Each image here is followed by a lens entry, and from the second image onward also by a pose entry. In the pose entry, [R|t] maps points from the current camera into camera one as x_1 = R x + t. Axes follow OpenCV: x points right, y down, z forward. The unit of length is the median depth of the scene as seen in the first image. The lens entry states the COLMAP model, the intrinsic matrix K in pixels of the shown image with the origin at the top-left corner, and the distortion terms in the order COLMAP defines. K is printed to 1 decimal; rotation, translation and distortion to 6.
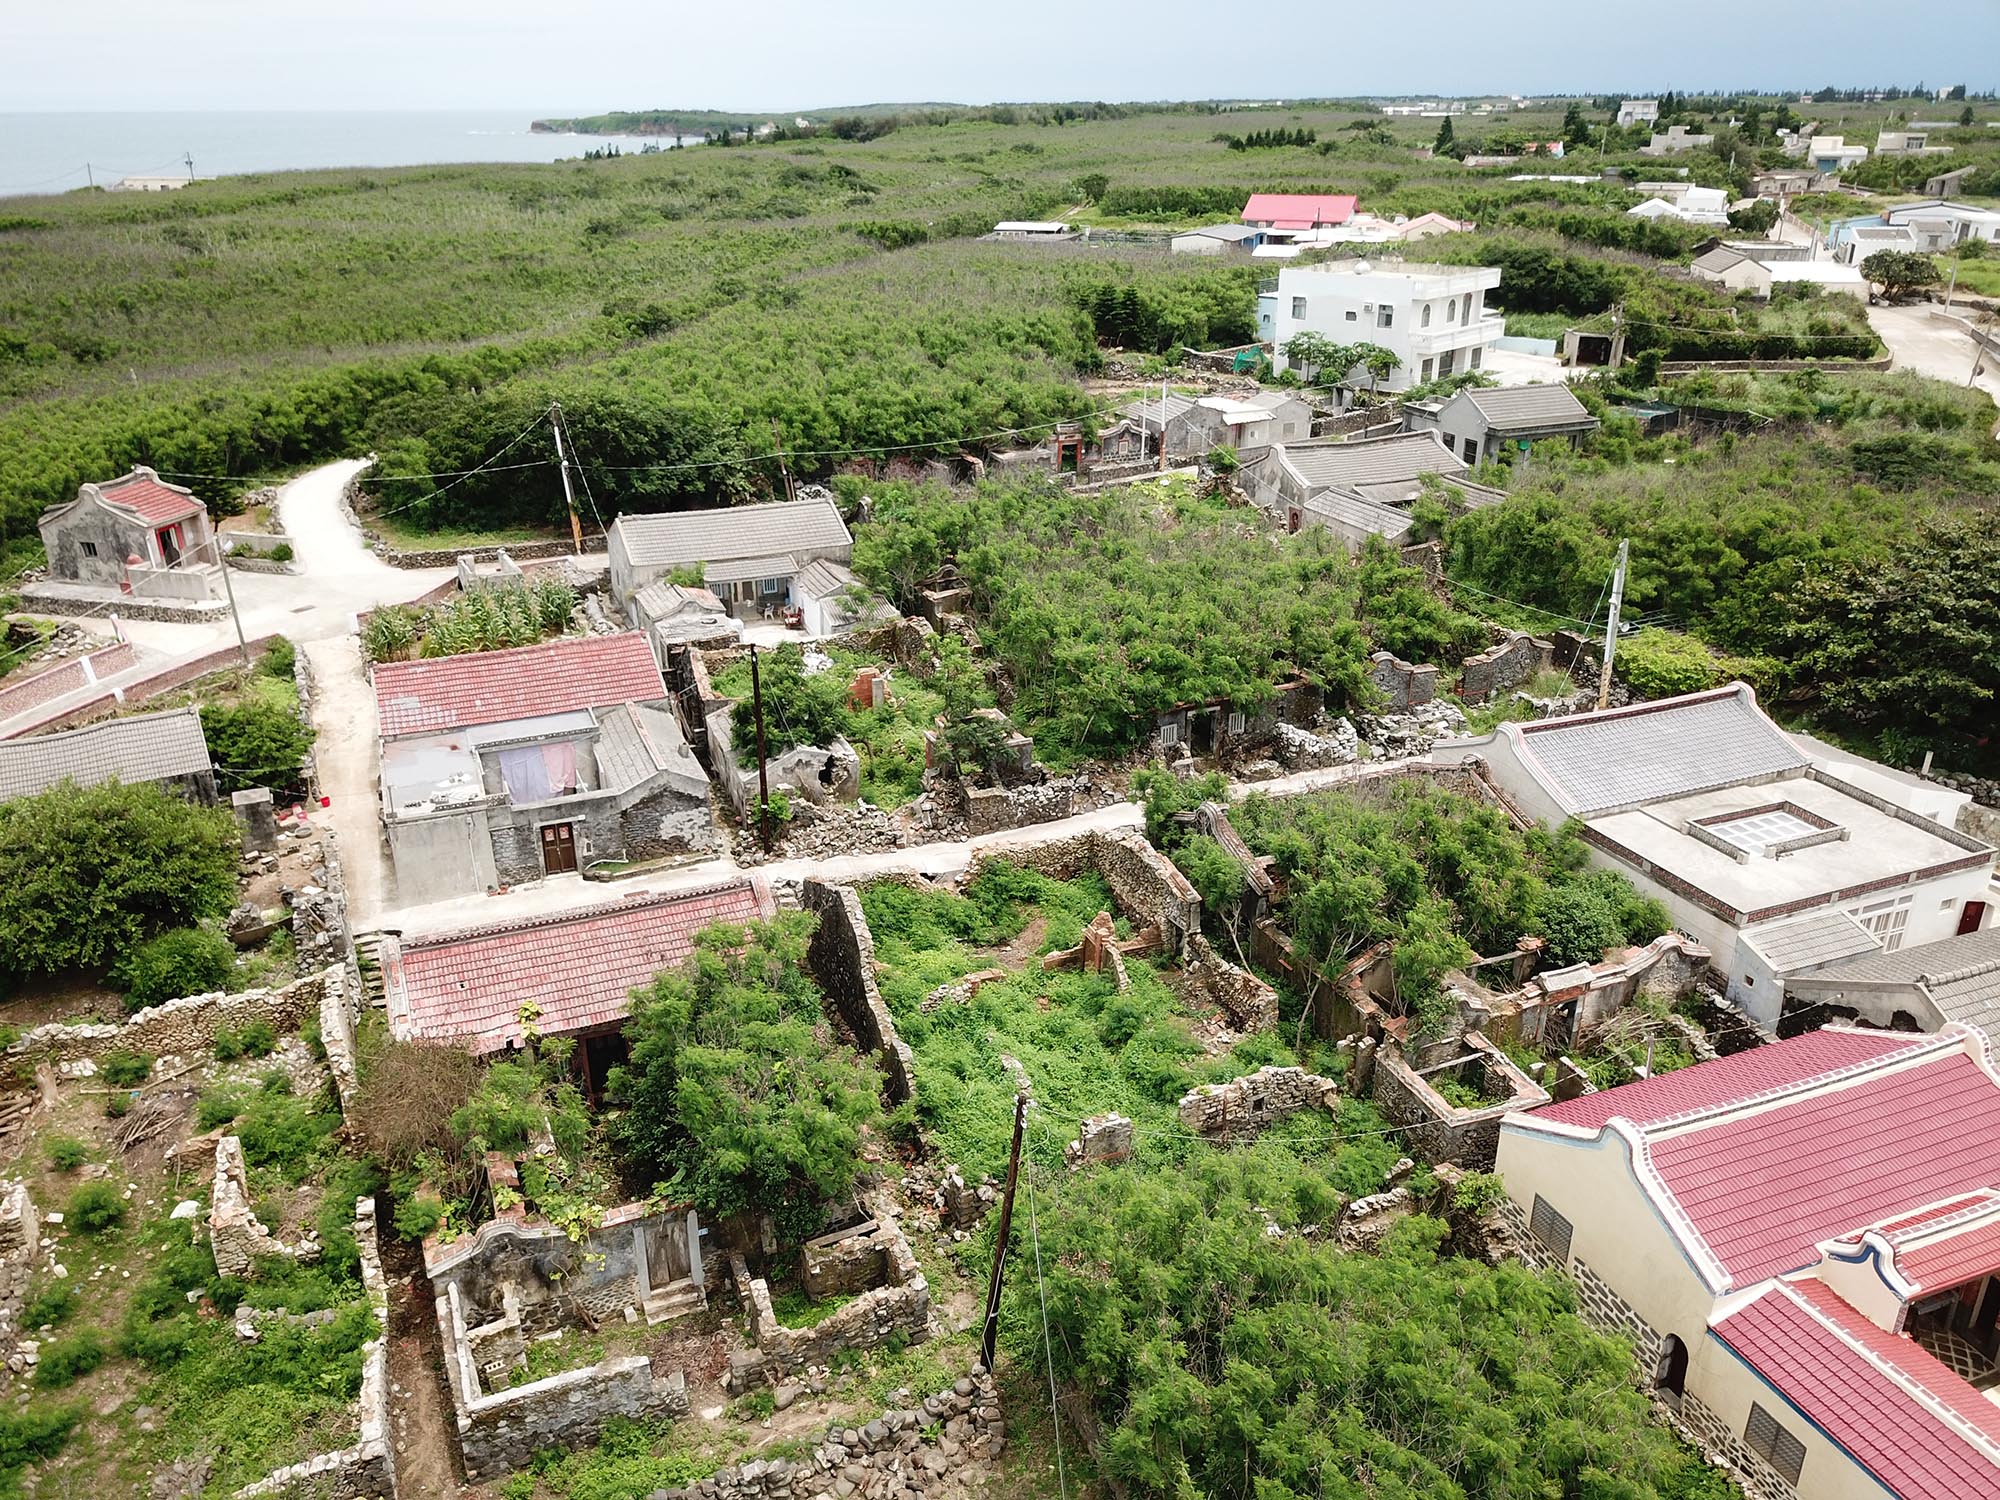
lens RADIAL K [[1542.1, 0, 980.6], [0, 1542.1, 761.1], [0, 0, 1]] dist [0.000025, 0.010952]
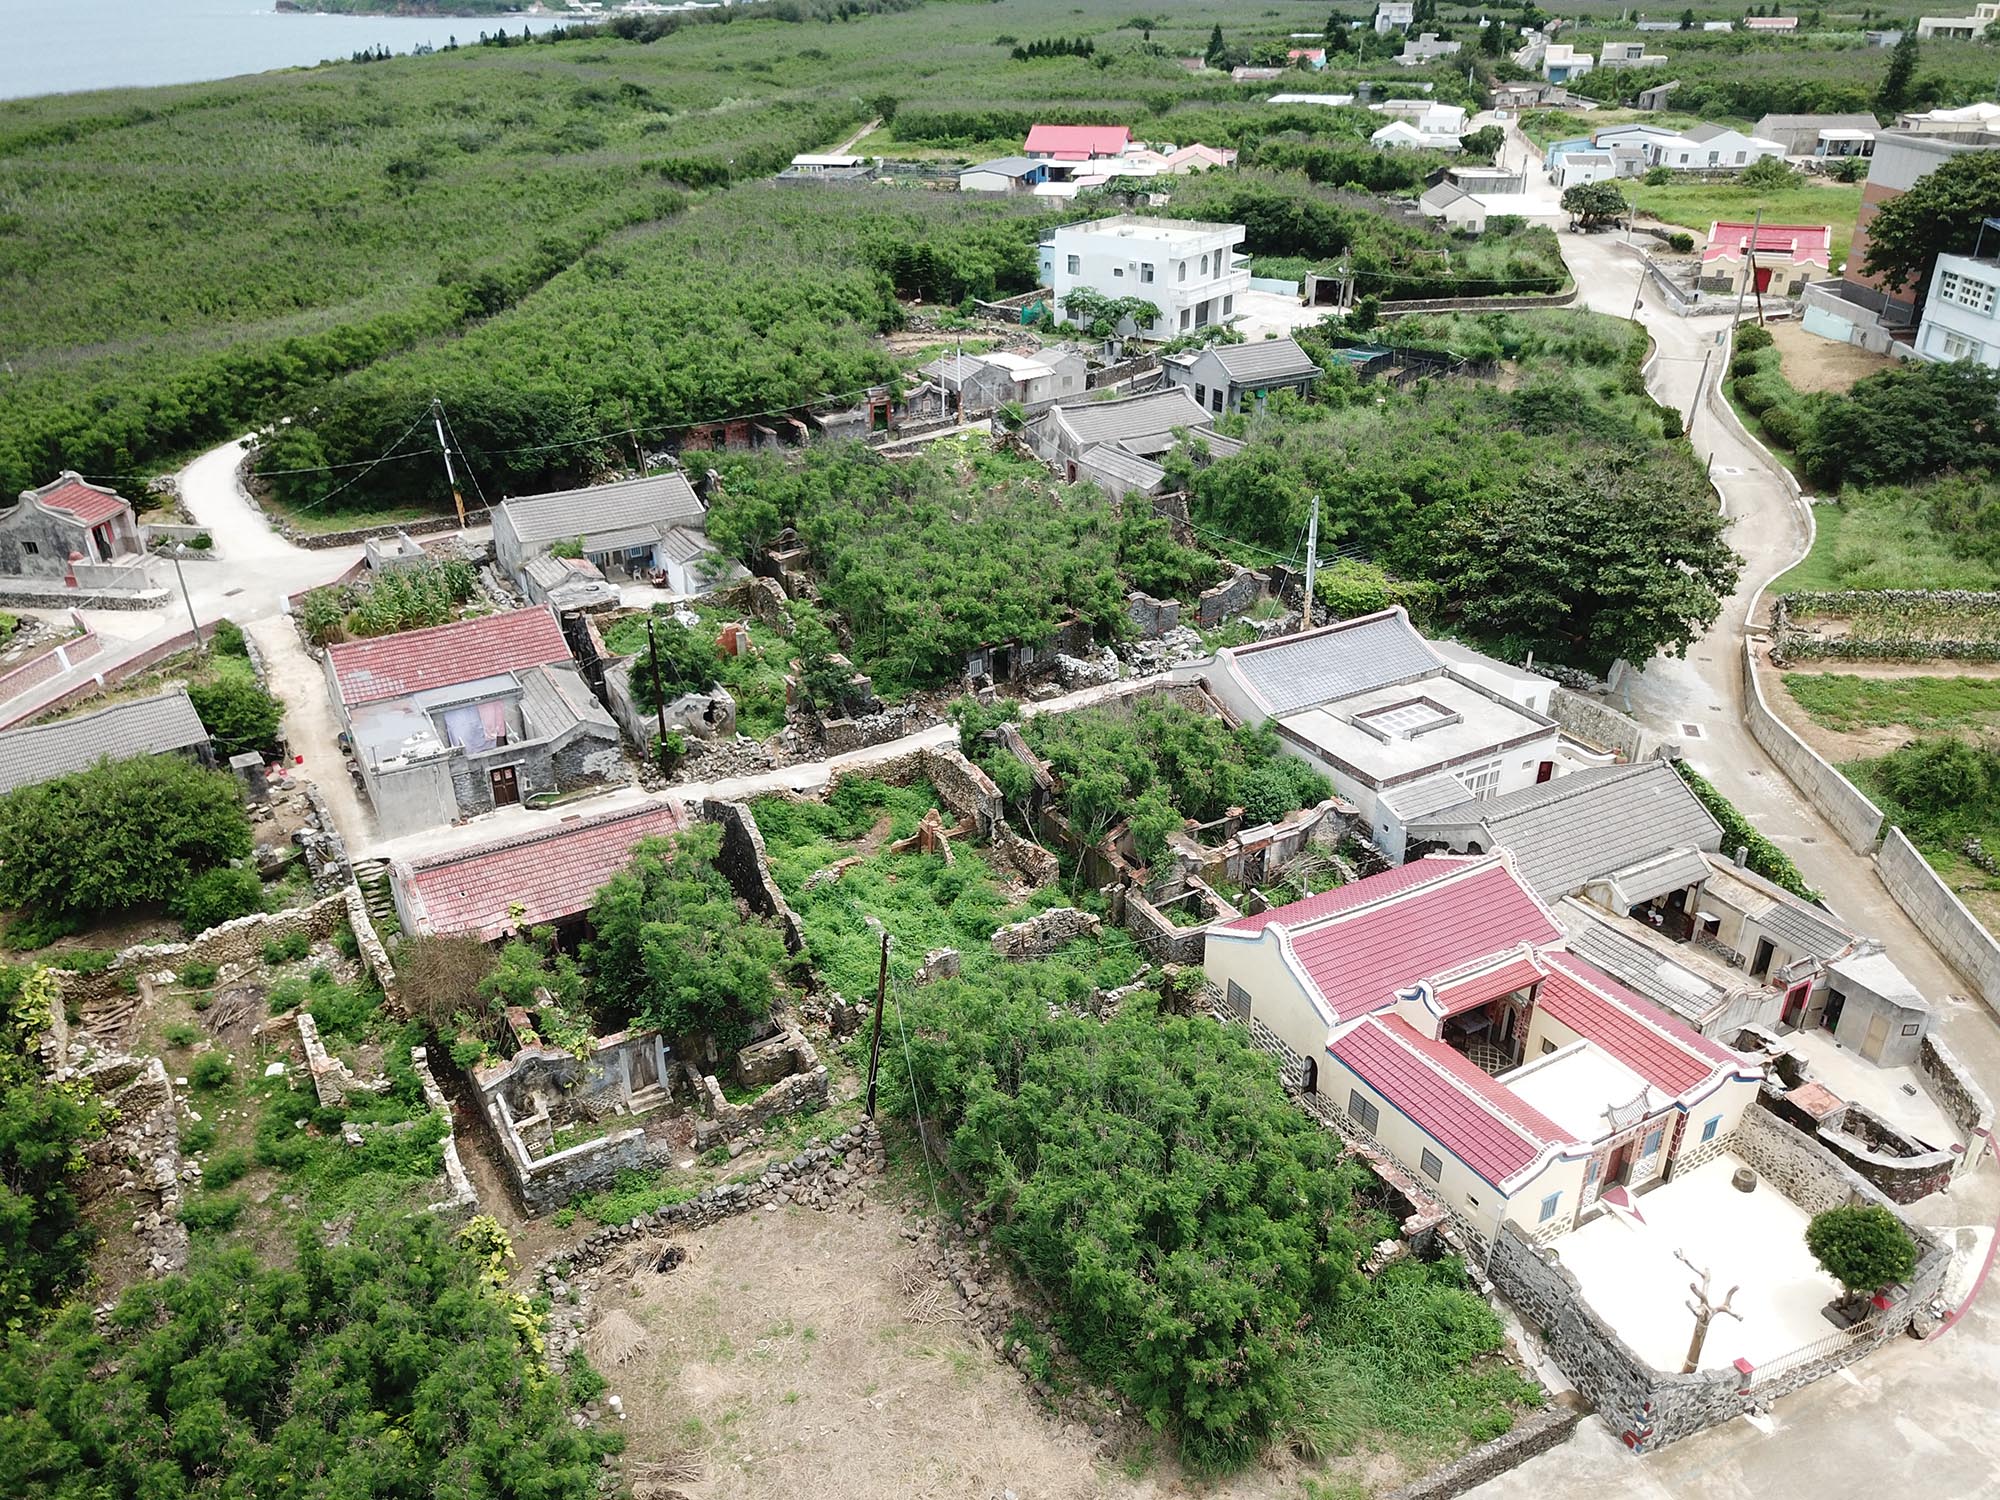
lens RADIAL K [[1542.1, 0, 980.6], [0, 1542.1, 761.1], [0, 0, 1]] dist [0.000025, 0.010952]
pose [[0.991816, -0.060729, 0.112307, -0.022442], [0.052709, 0.995934, 0.073060, -0.033514], [-0.116287, -0.066543, 0.990984, -0.284321]]
